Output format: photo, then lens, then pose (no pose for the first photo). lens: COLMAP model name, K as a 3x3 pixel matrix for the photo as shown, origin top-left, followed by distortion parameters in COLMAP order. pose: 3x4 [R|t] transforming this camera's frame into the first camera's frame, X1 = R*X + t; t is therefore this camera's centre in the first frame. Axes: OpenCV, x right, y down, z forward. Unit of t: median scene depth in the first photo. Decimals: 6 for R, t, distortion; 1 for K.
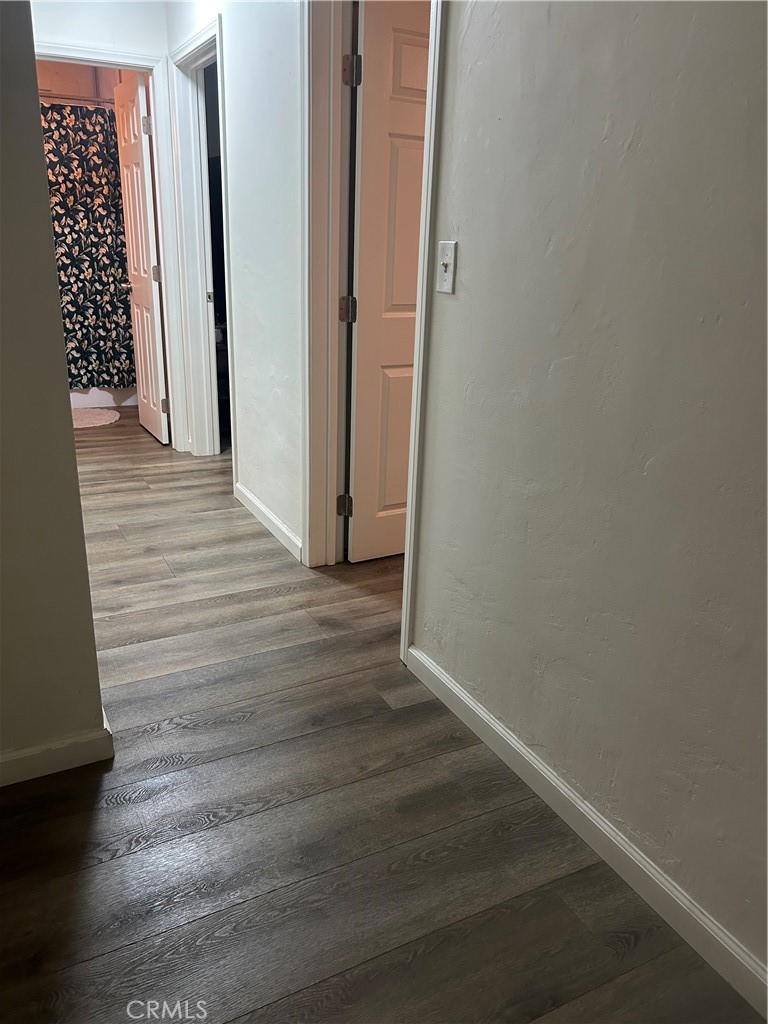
lens RADIAL K [[769.8, 0, 384.0], [0, 769.8, 512.0], [0, 0, 1]] dist [0.100270, -0.140940]
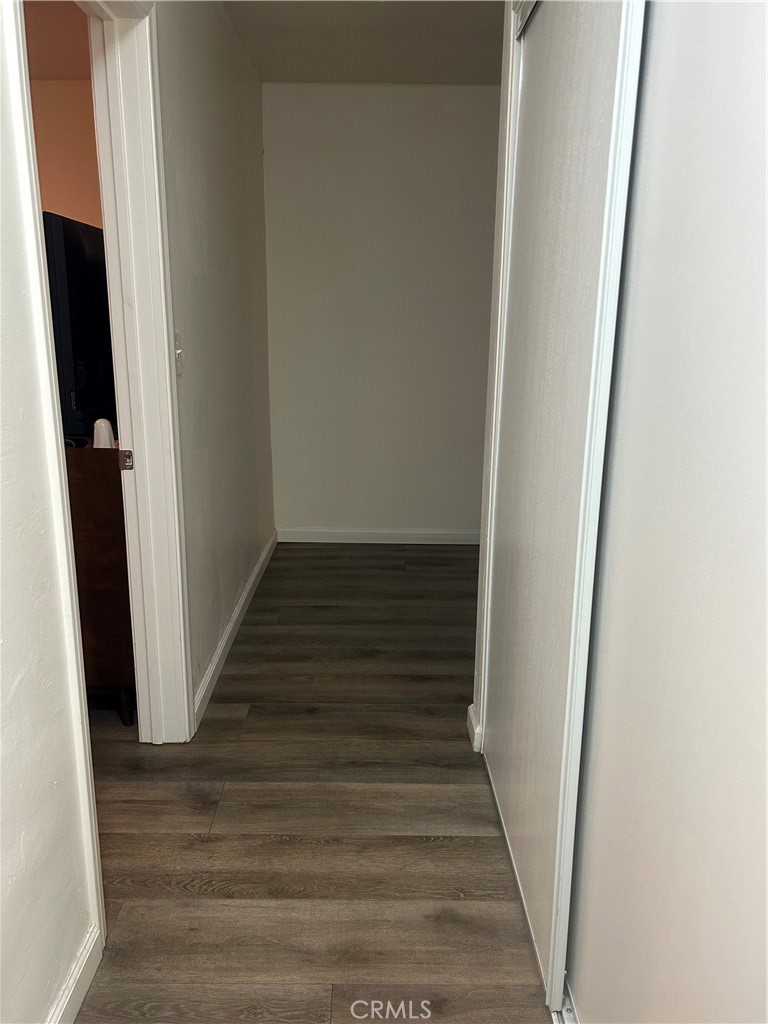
lens RADIAL K [[769.8, 0, 384.0], [0, 769.8, 512.0], [0, 0, 1]] dist [0.100270, -0.140940]
pose [[-0.892200, -0.152972, 0.424946, -0.535591], [0.114678, 0.833327, 0.540754, -0.522839], [-0.436839, 0.531192, -0.725952, 1.350963]]
